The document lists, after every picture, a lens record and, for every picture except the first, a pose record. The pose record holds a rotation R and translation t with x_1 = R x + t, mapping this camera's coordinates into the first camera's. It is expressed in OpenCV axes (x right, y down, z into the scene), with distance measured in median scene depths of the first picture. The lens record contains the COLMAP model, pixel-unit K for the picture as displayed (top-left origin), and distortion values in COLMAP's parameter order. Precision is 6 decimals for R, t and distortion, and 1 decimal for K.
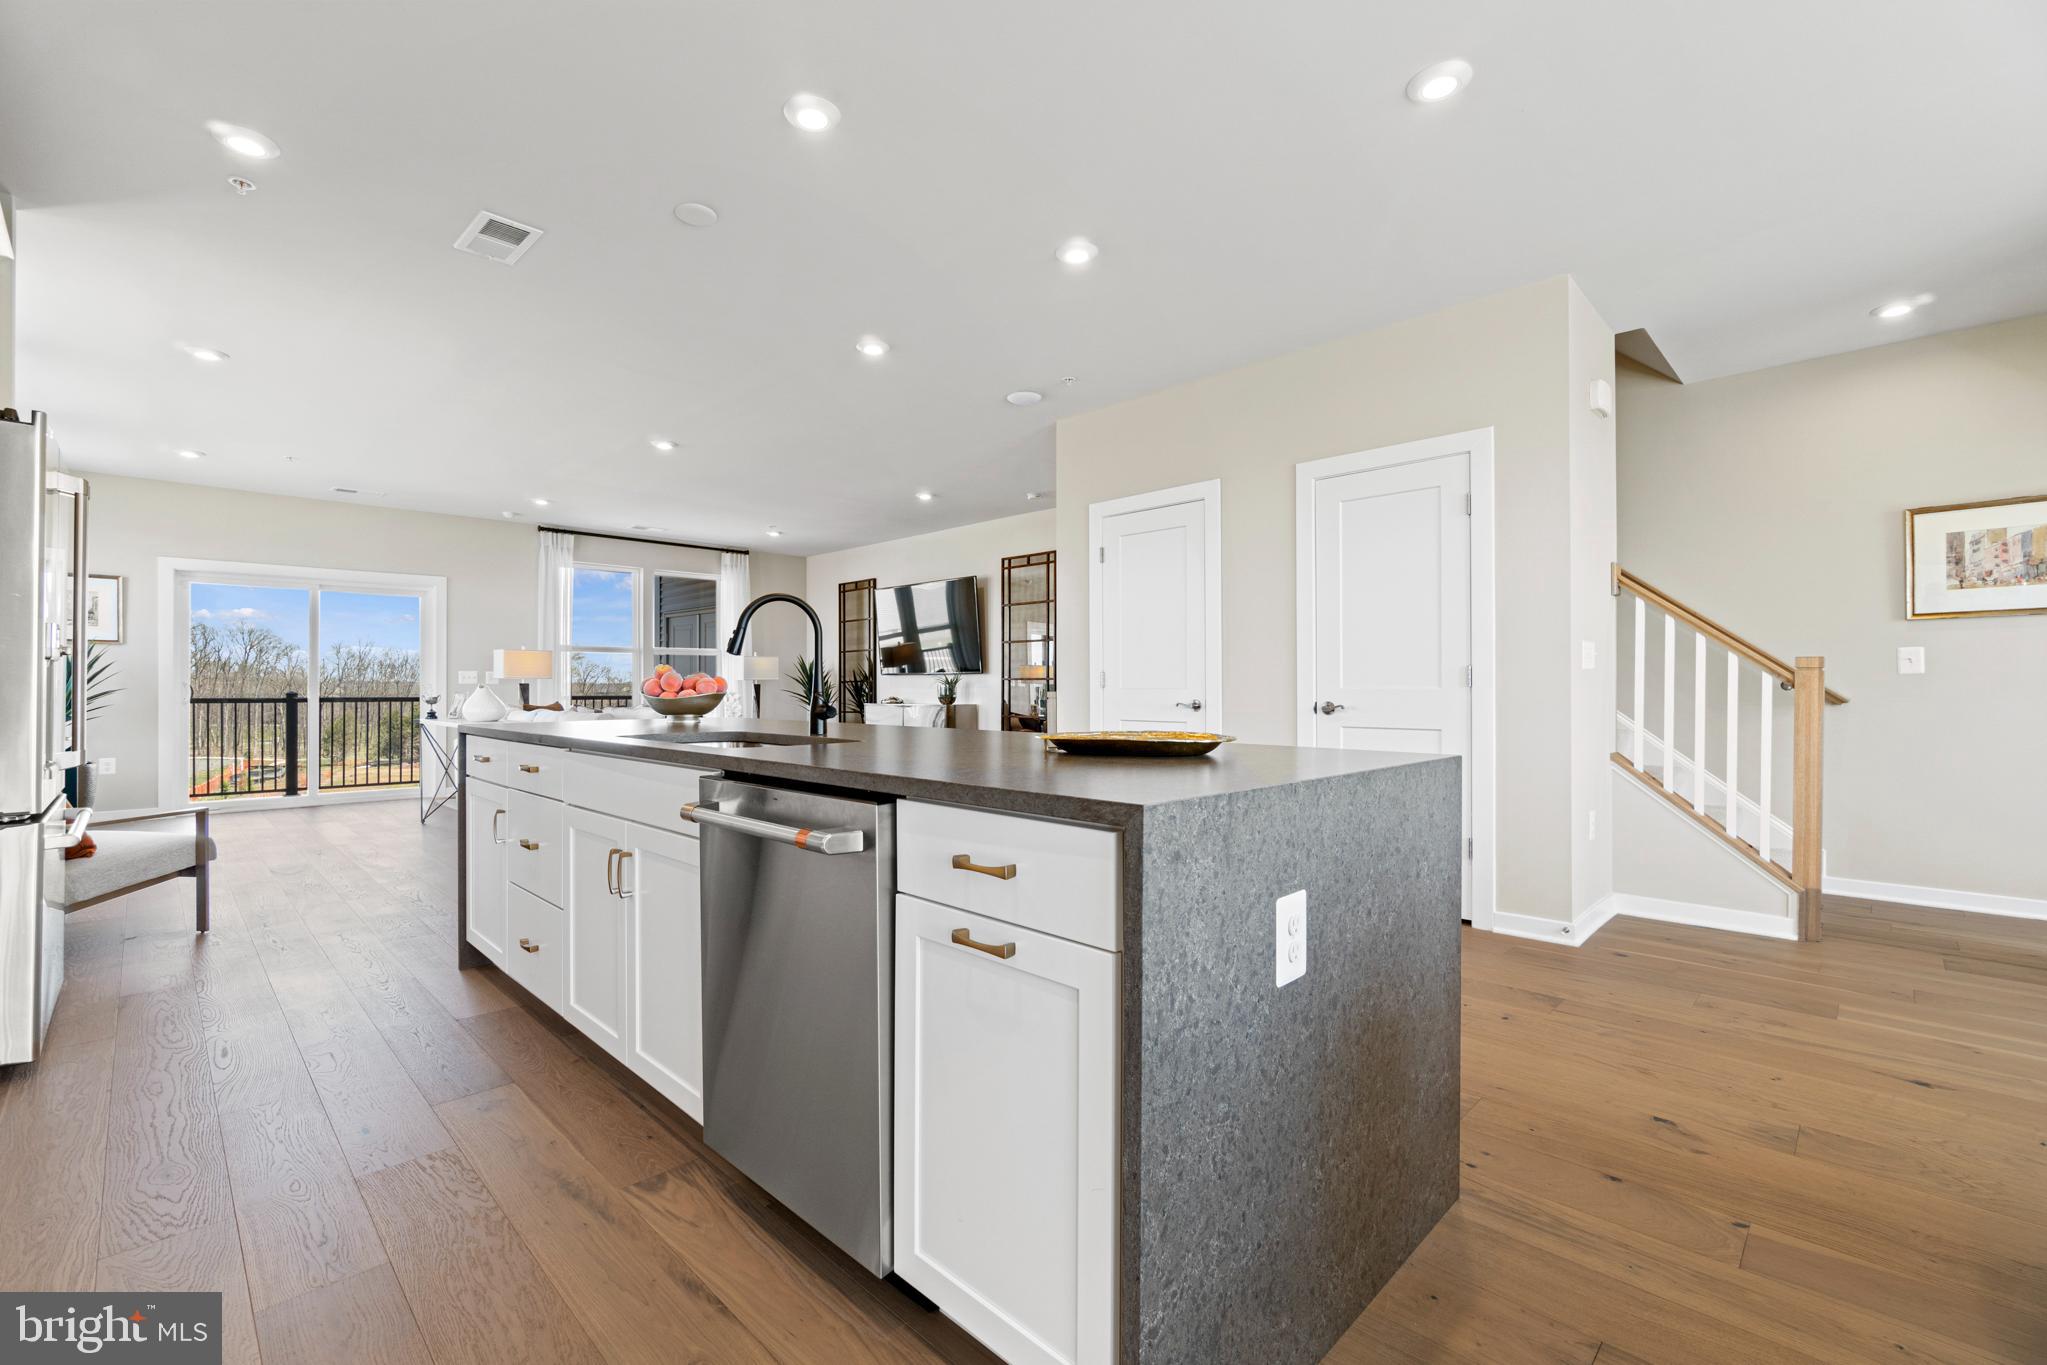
lens RADIAL K [[877.9, 0, 1013.4], [0, 877.9, 686.6], [0, 0, 1]] dist [-0.001572, 0.000424]
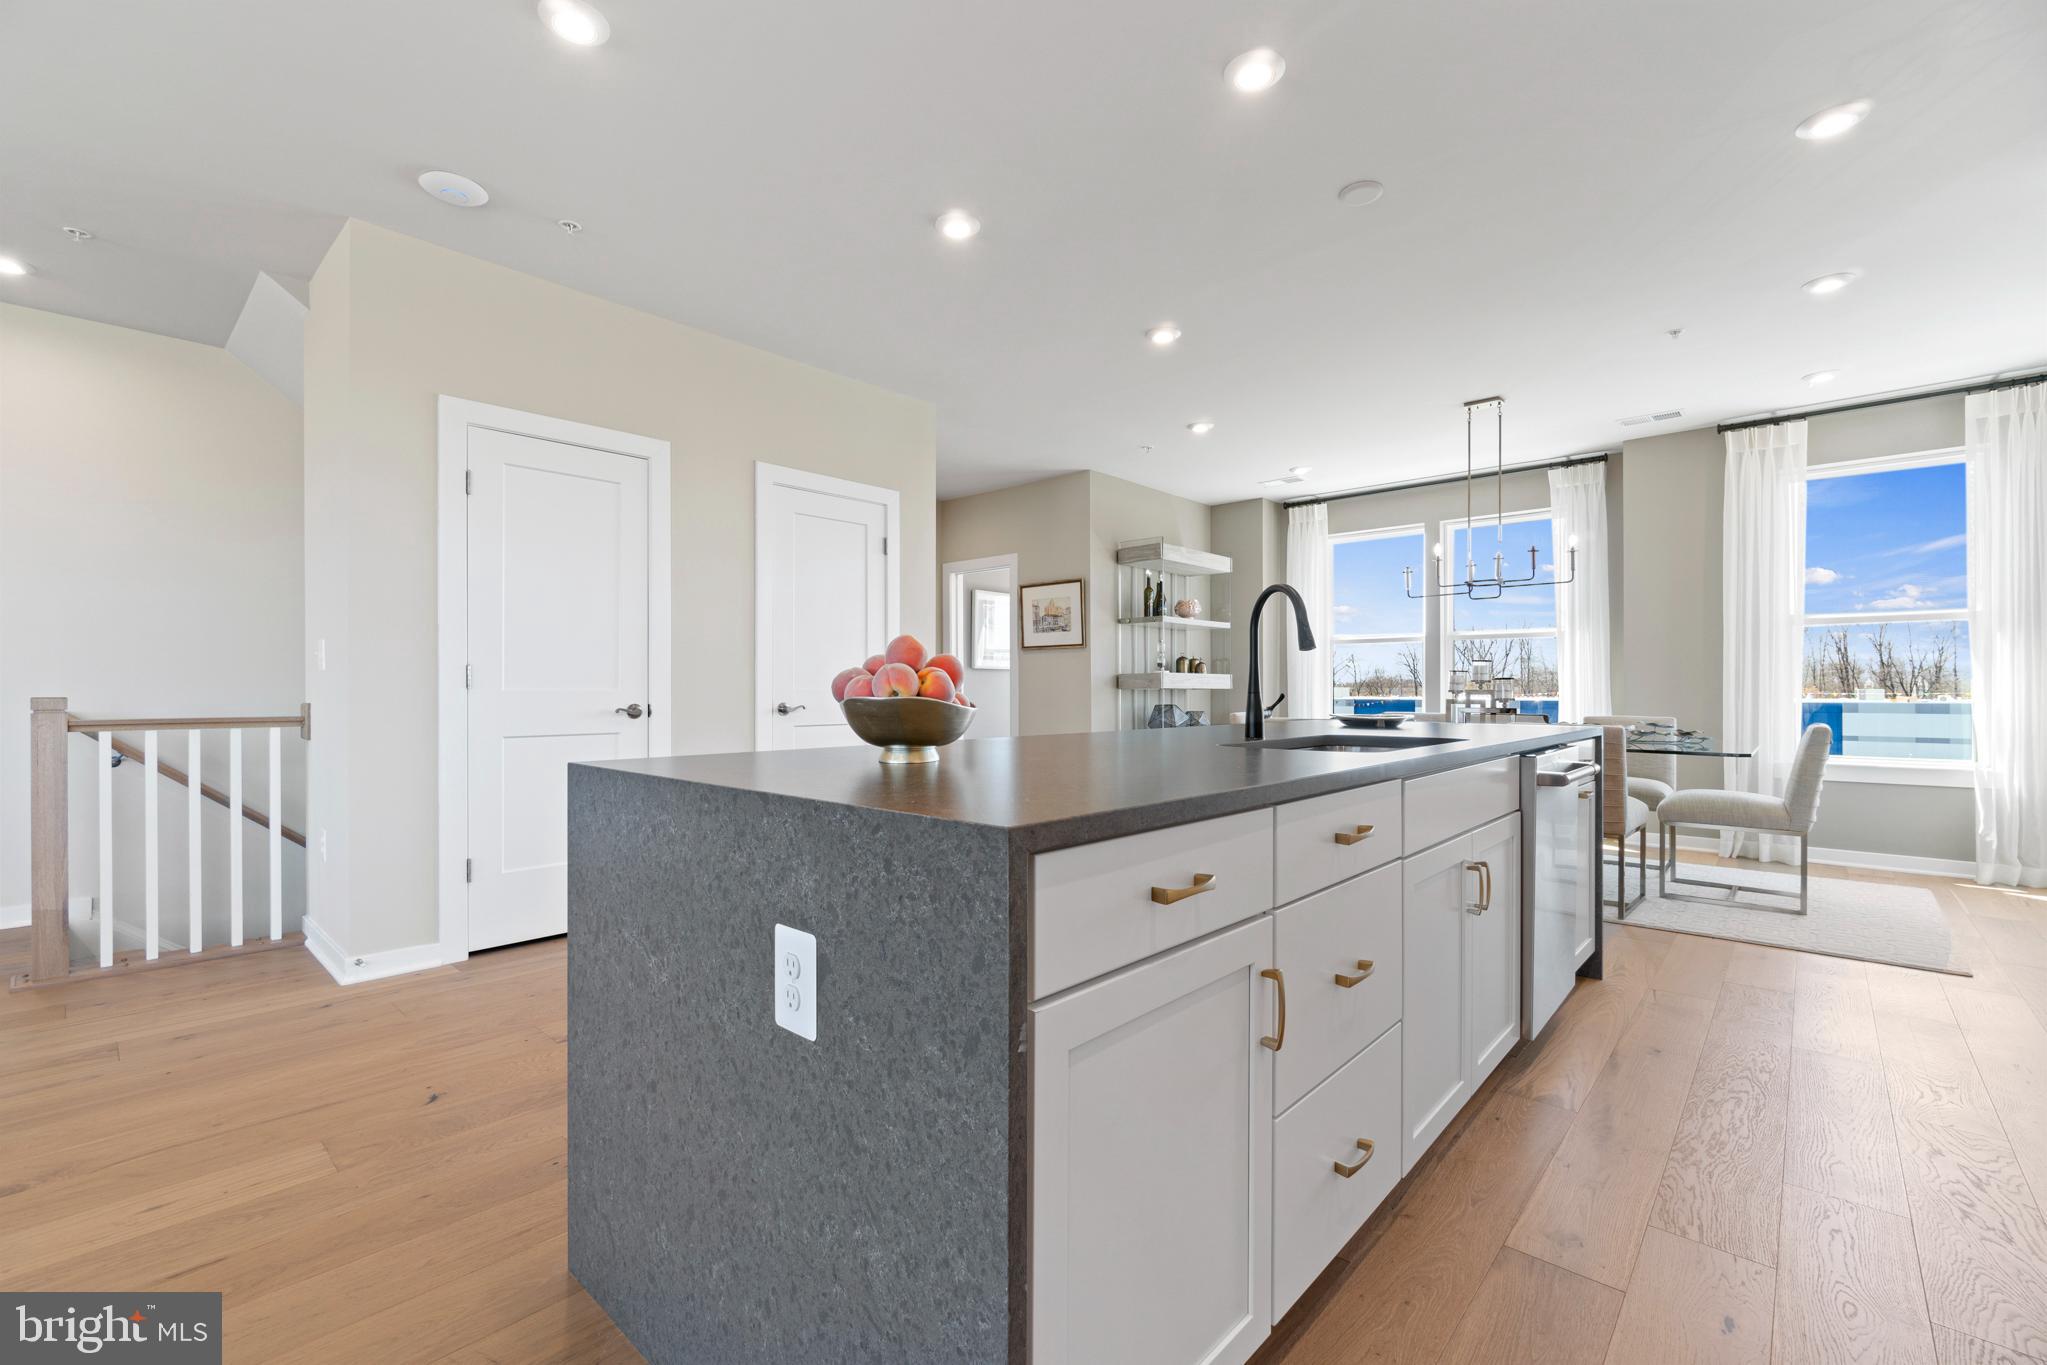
lens RADIAL K [[877.9, 0, 1013.4], [0, 877.9, 686.6], [0, 0, 1]] dist [-0.001572, 0.000424]
pose [[-0.047772, 0.004952, 0.998846, -0.758208], [0.000216, 0.999988, -0.004948, 0.003737], [-0.998858, -0.000021, -0.047773, 0.861793]]
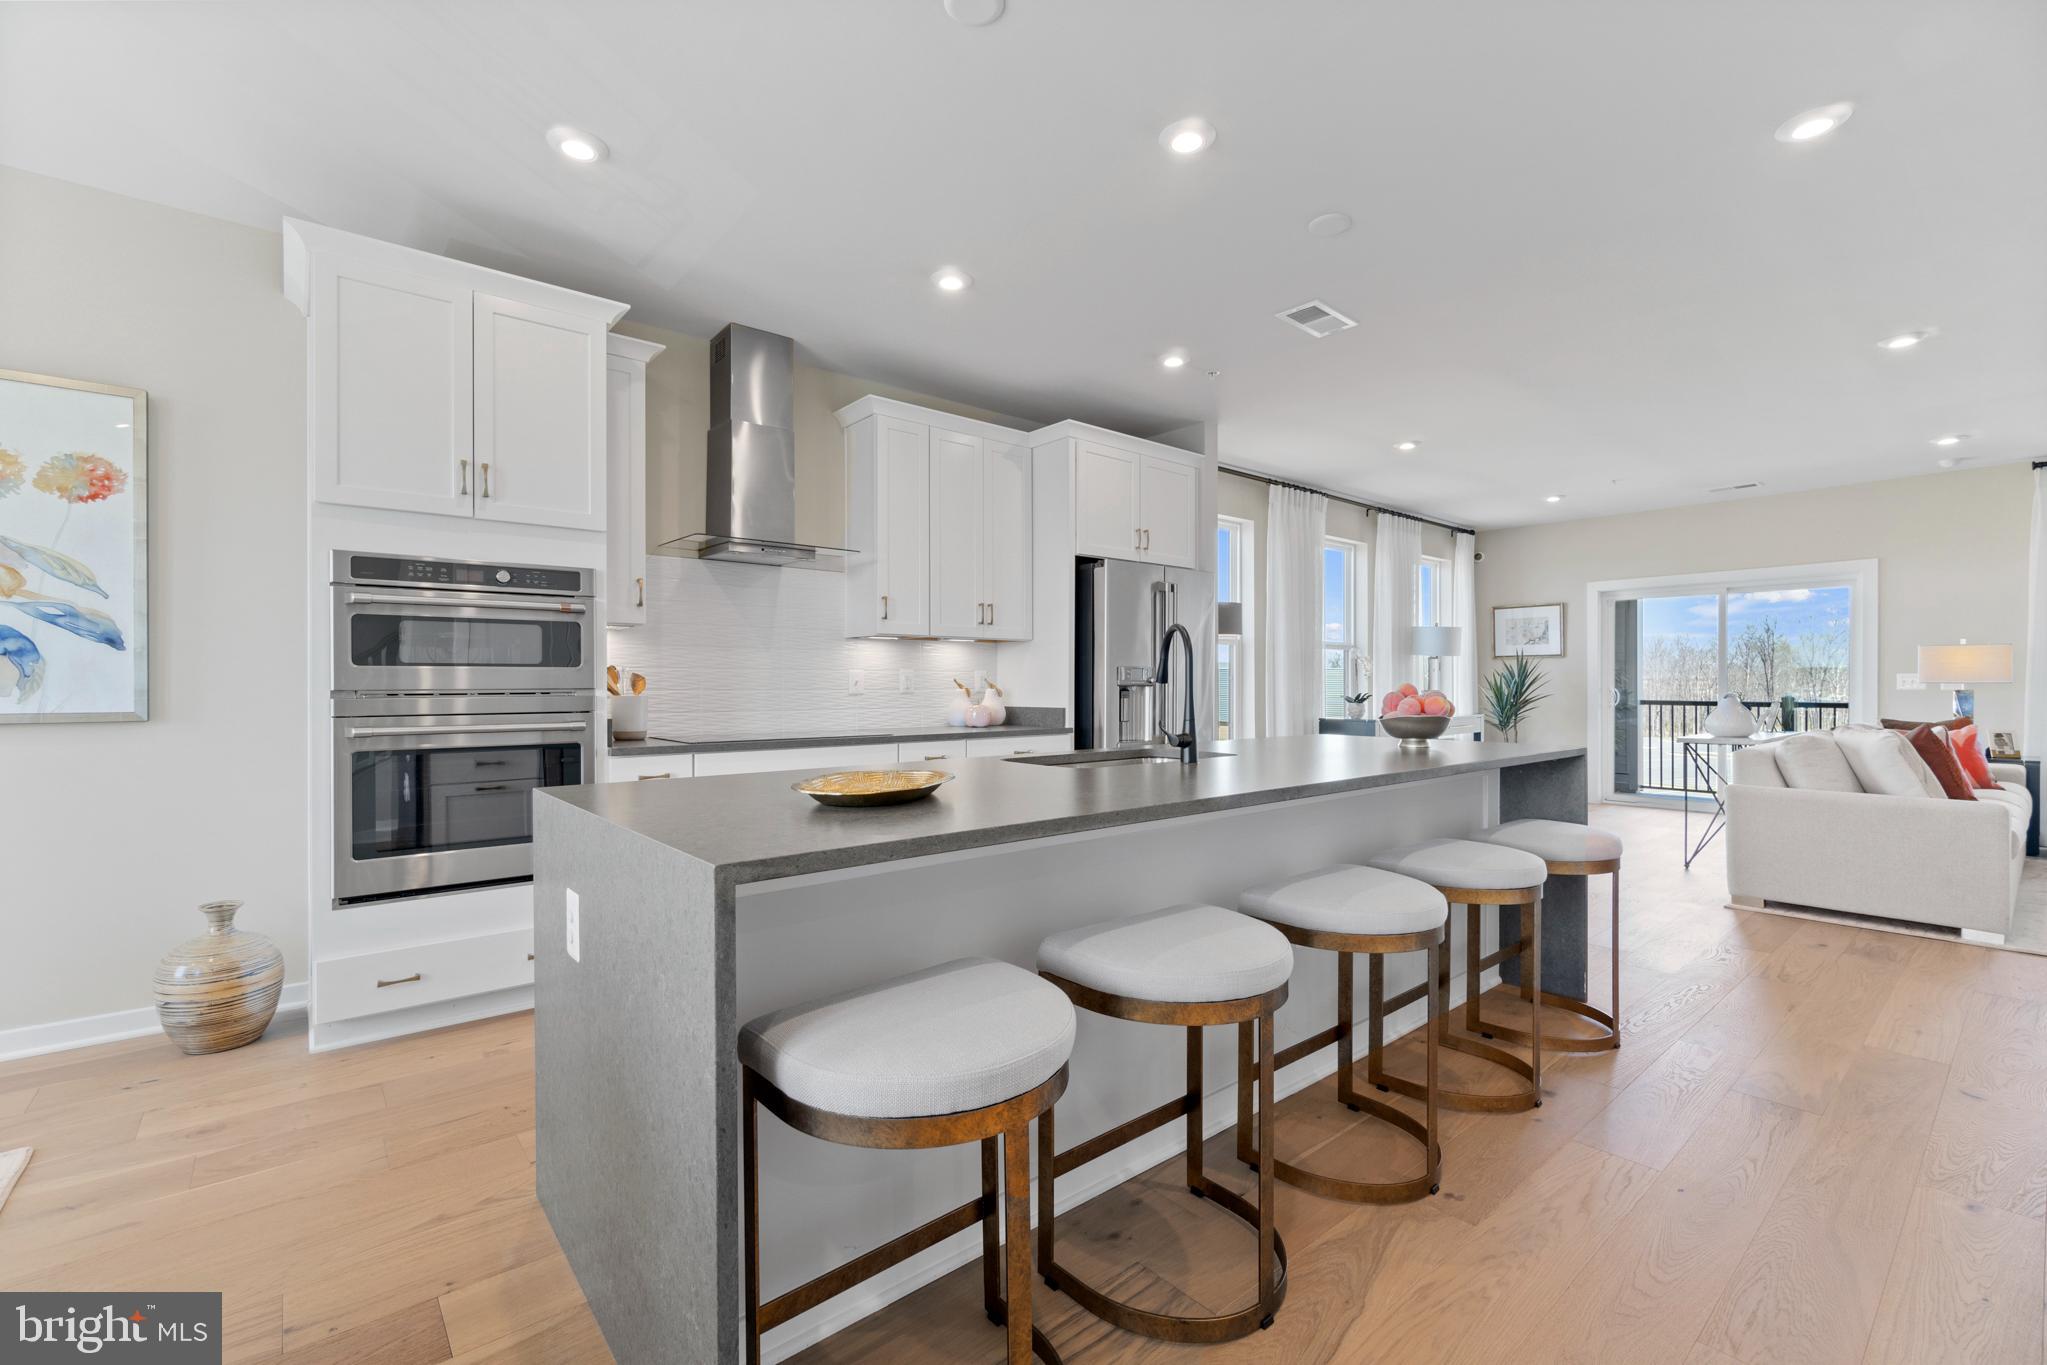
lens RADIAL K [[877.9, 0, 1013.4], [0, 877.9, 686.6], [0, 0, 1]] dist [-0.001572, 0.000424]
pose [[-0.089337, 0.002590, -0.995998, 0.515506], [0.003688, 0.999991, 0.002270, -0.022426], [0.995995, -0.003470, -0.089345, 0.594953]]
